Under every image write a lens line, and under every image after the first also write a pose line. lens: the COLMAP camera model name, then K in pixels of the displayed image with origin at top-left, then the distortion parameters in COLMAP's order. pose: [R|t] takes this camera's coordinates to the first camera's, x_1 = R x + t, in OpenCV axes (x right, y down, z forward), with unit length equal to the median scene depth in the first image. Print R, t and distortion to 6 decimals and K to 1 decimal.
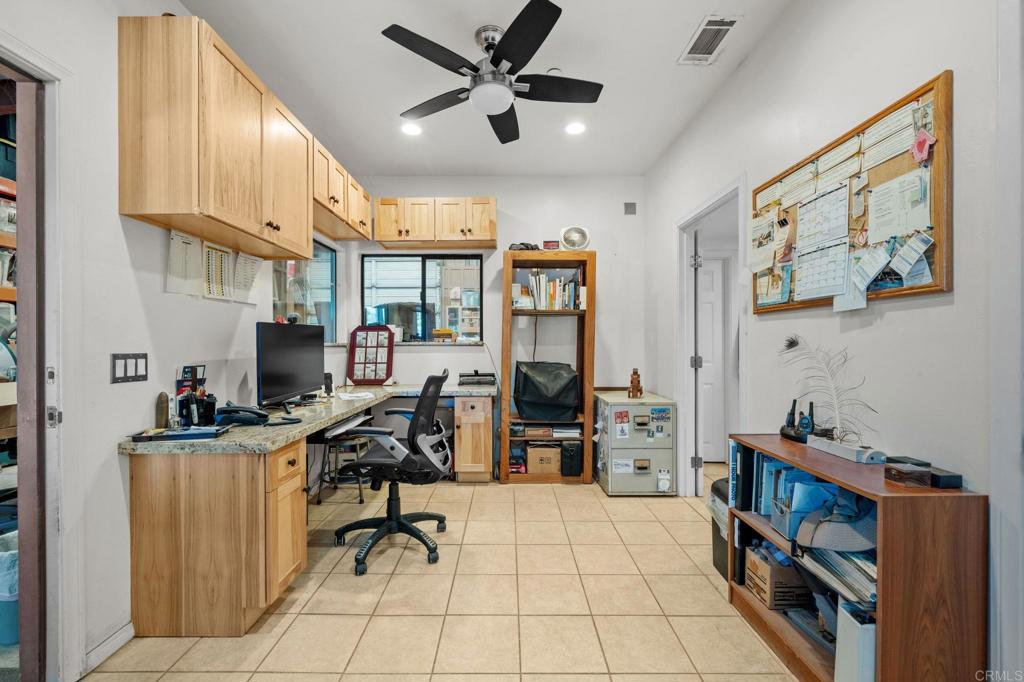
lens RADIAL K [[423.8, 0, 509.6], [0, 423.8, 344.9], [0, 0, 1]] dist [0.001526, 0.000096]
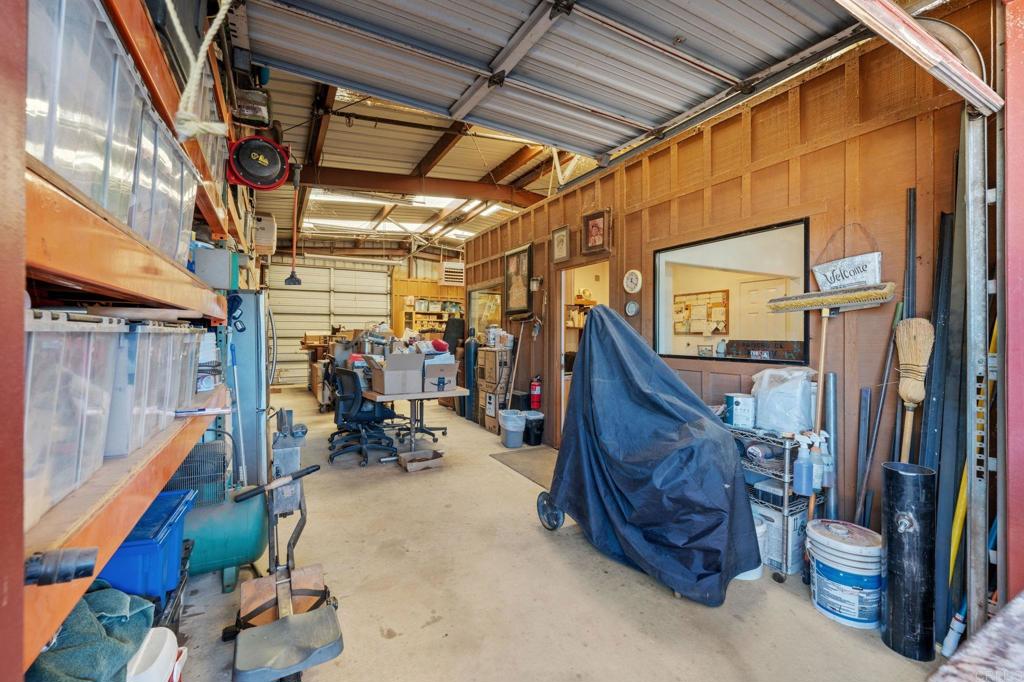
lens RADIAL K [[423.8, 0, 513.5], [0, 423.8, 338.0], [0, 0, 1]] dist [0.001526, 0.000096]
pose [[0.879109, 0.004402, 0.476600, -2.545559], [-0.004508, 0.999989, -0.000921, -0.047171], [-0.476599, -0.001339, 0.879120, -1.553191]]
